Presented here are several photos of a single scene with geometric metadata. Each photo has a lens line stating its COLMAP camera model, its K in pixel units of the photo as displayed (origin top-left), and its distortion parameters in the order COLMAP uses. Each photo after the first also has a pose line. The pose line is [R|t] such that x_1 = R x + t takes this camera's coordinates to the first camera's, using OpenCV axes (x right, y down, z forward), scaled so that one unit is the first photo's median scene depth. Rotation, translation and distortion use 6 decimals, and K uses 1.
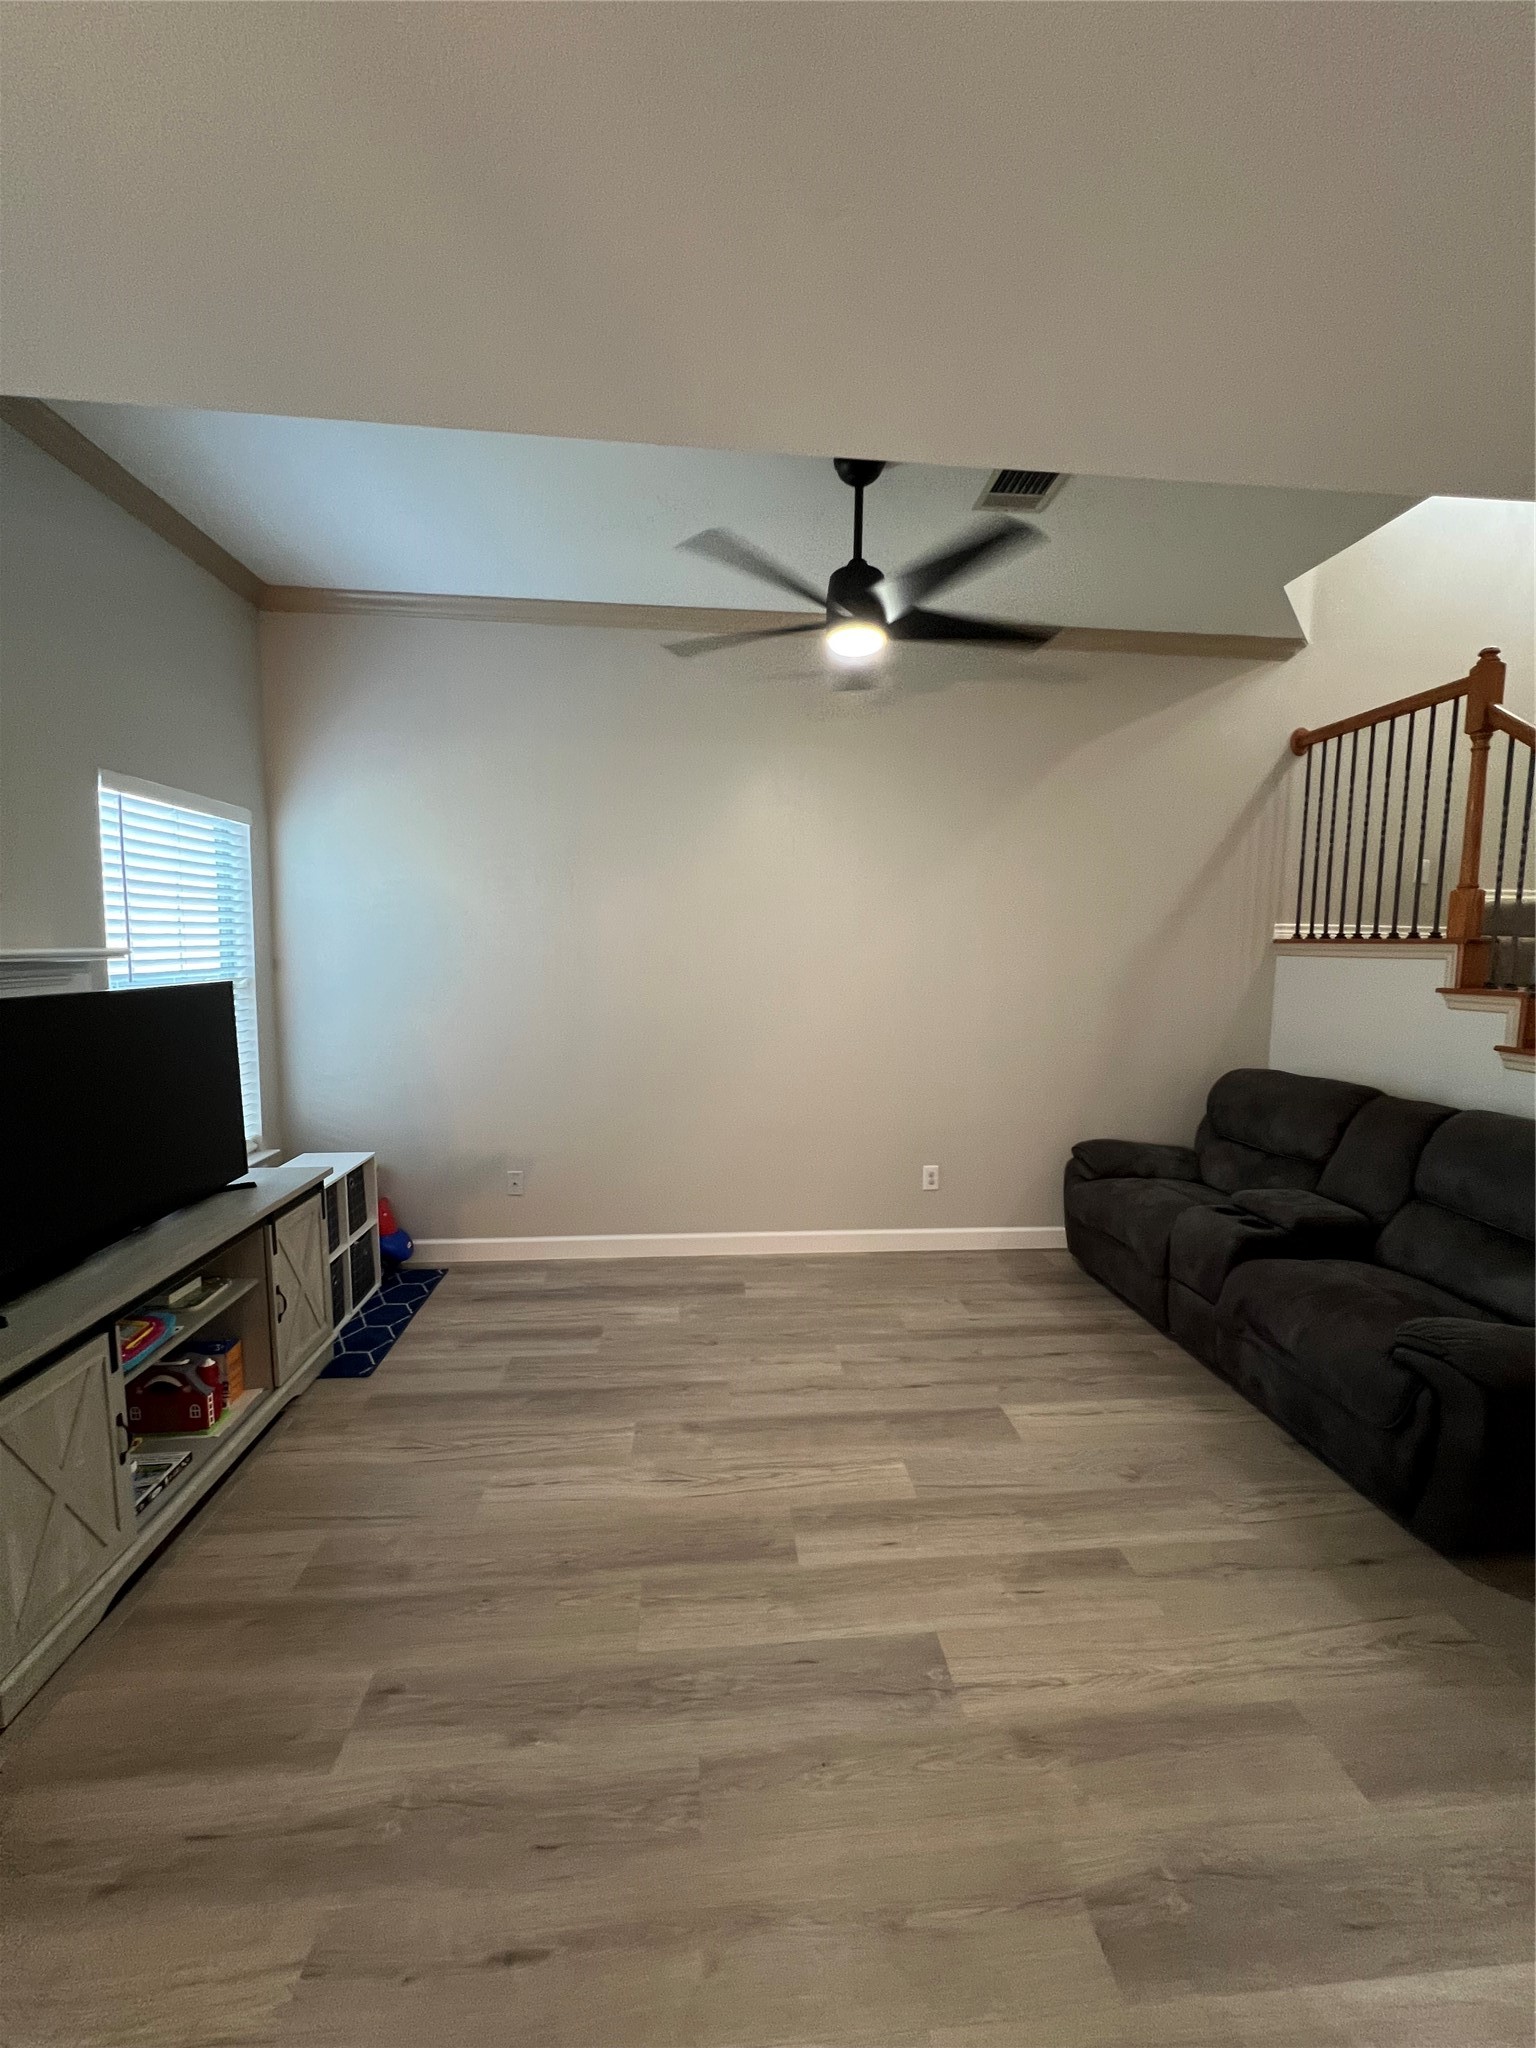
lens RADIAL K [[817.6, 0, 774.5], [0, 817.6, 1021.2], [0, 0, 1]] dist [-0.002148, 0.000347]
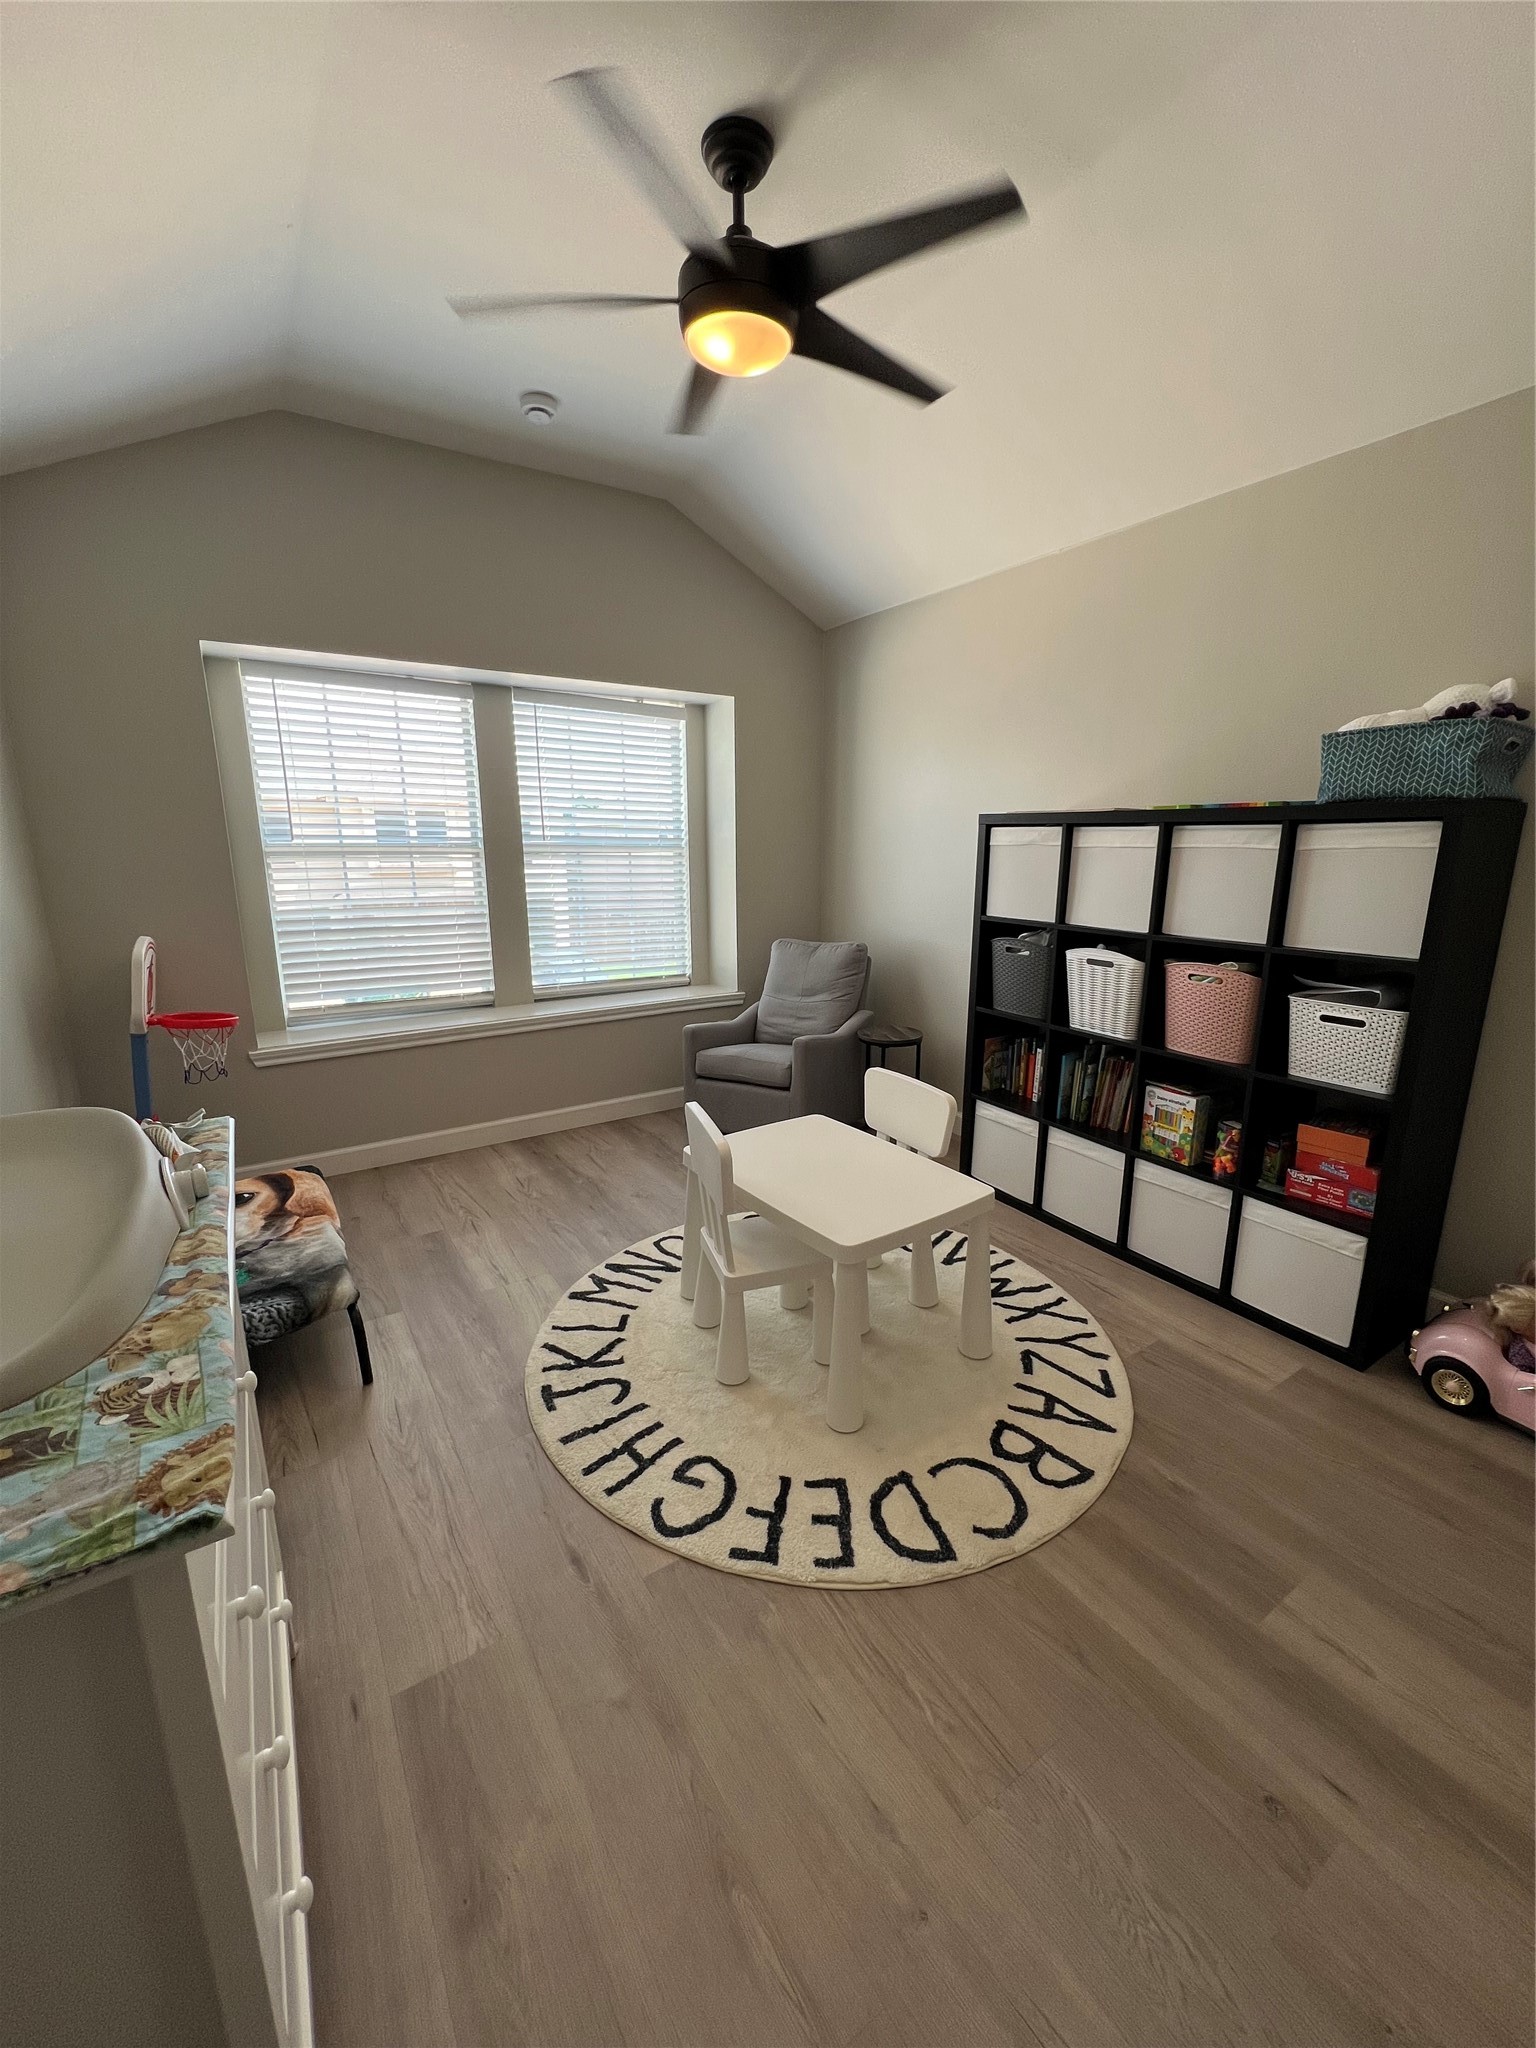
lens RADIAL K [[817.6, 0, 774.5], [0, 817.6, 1021.2], [0, 0, 1]] dist [-0.002148, 0.000347]
pose [[-0.463677, -0.206702, 0.861556, -0.709148], [0.078526, 0.958991, 0.272340, -0.100008], [-0.882518, 0.193932, -0.428431, 1.600318]]
